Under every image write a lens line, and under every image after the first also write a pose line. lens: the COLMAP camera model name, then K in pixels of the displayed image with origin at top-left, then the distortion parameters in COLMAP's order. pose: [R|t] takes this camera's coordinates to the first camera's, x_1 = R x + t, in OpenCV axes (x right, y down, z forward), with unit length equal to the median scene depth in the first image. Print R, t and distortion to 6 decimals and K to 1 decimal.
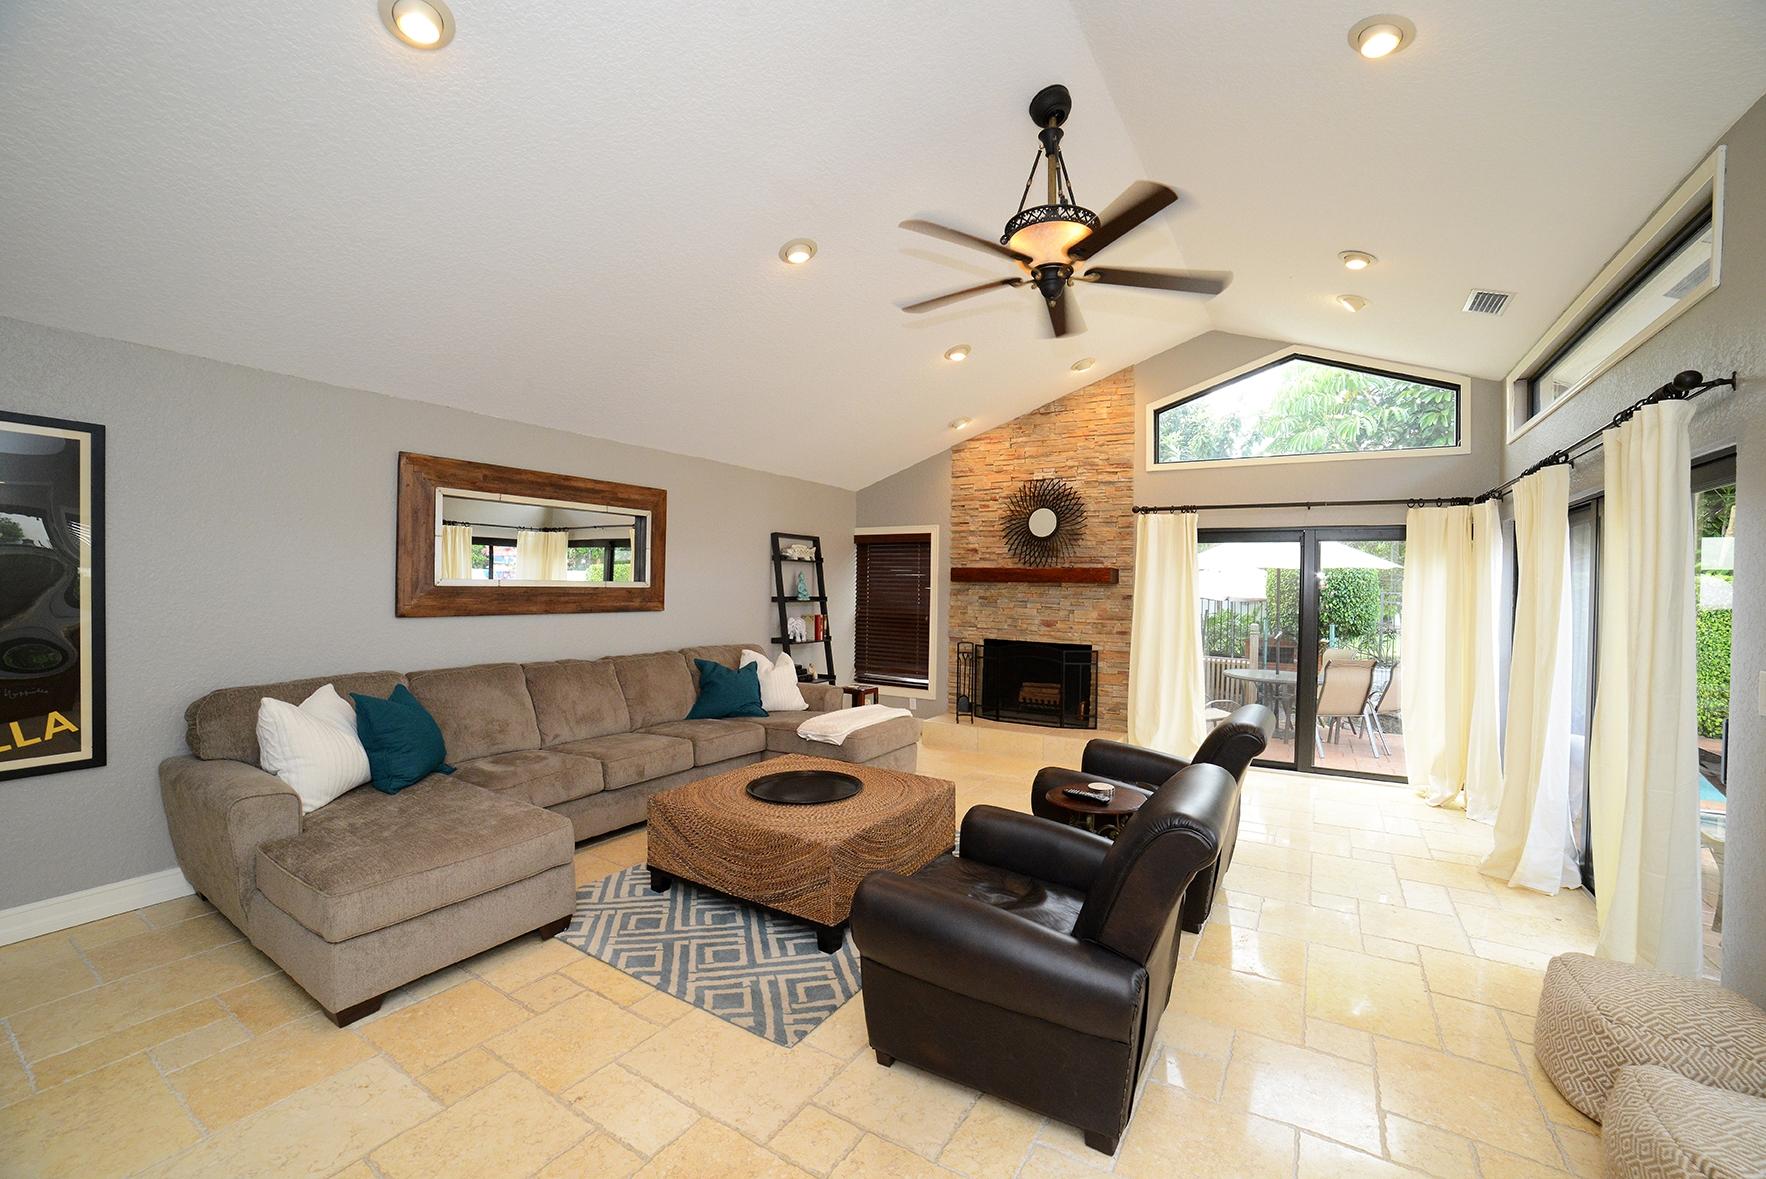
lens RADIAL K [[754.8, 0, 930.1], [0, 754.8, 590.2], [0, 0, 1]] dist [-0.032476, 0.009451]
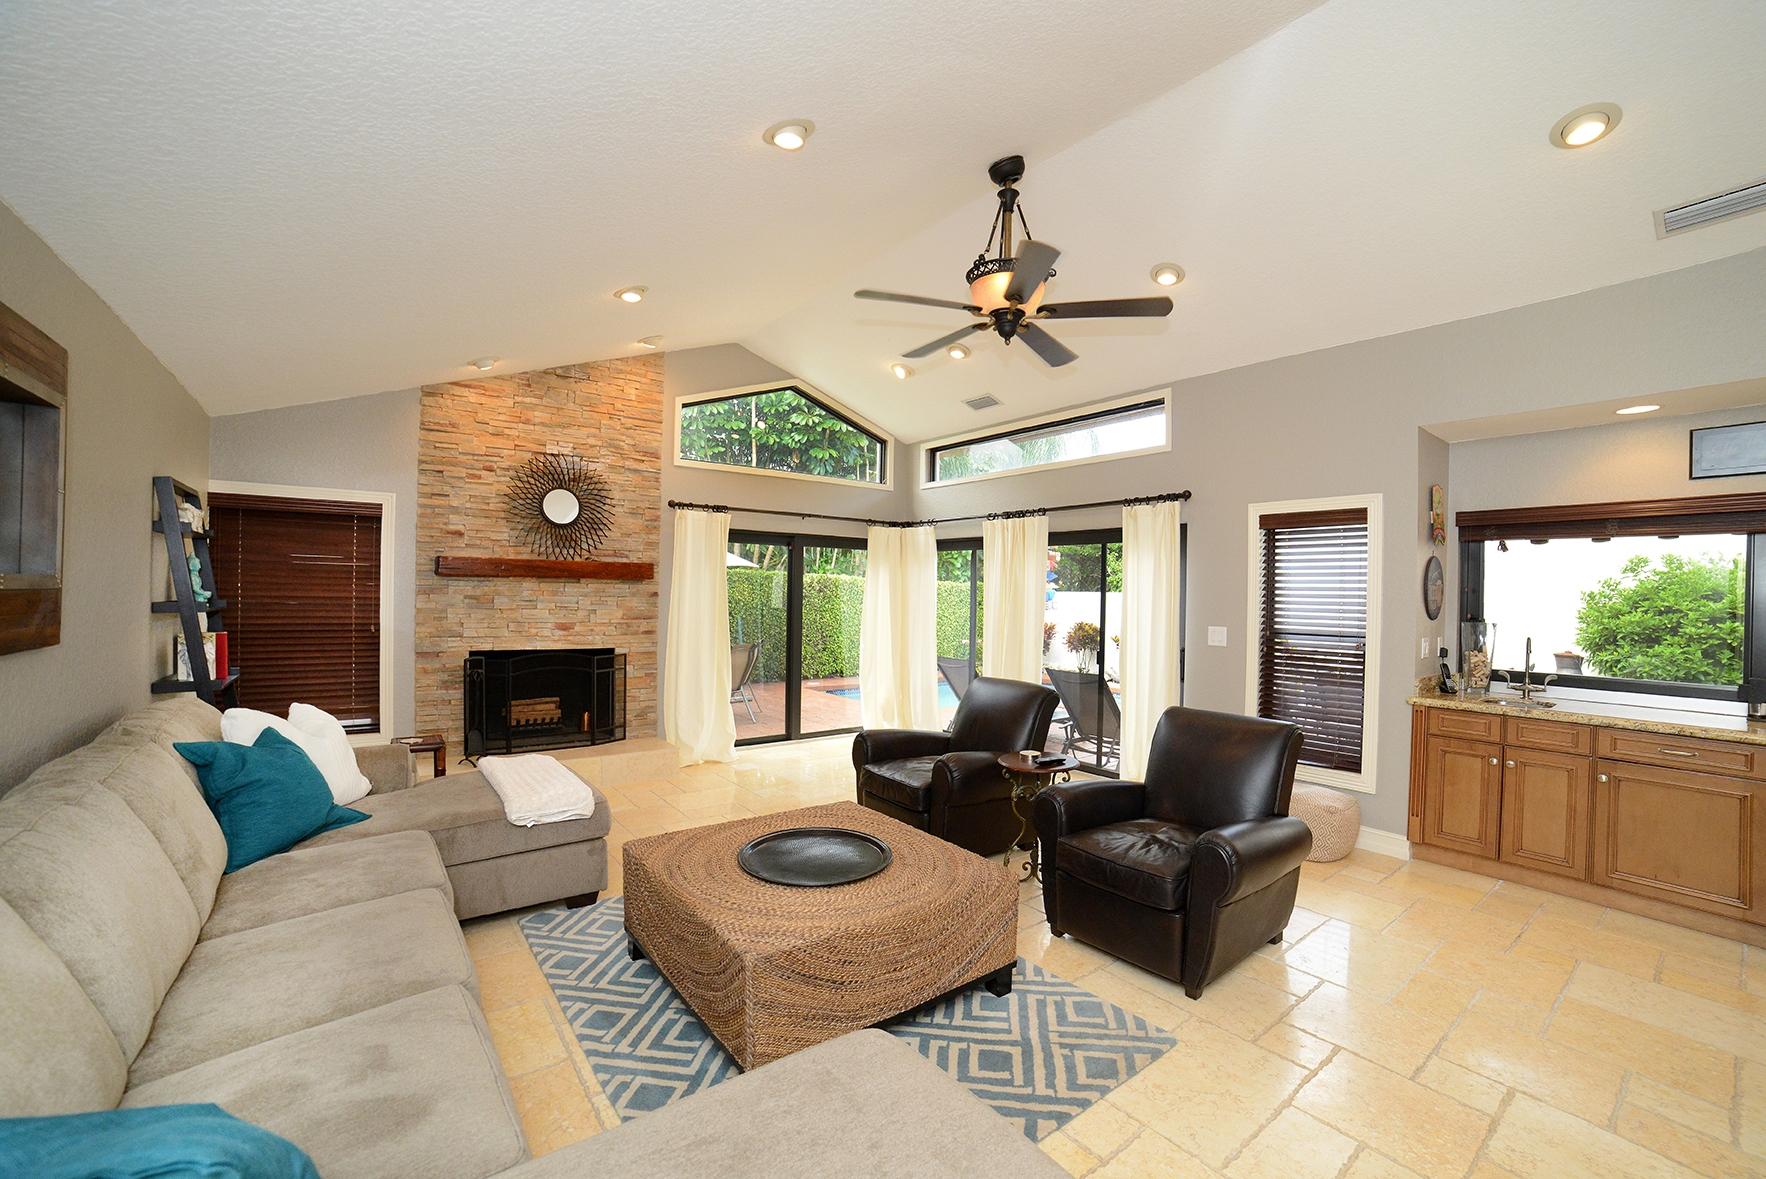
lens RADIAL K [[754.8, 0, 849.8], [0, 754.8, 580.7], [0, 0, 1]] dist [-0.032476, 0.009451]
pose [[0.407277, -0.003847, 0.913297, -0.493494], [-0.008507, 0.999932, 0.008005, -0.016886], [-0.913265, -0.011030, 0.407216, 0.375842]]
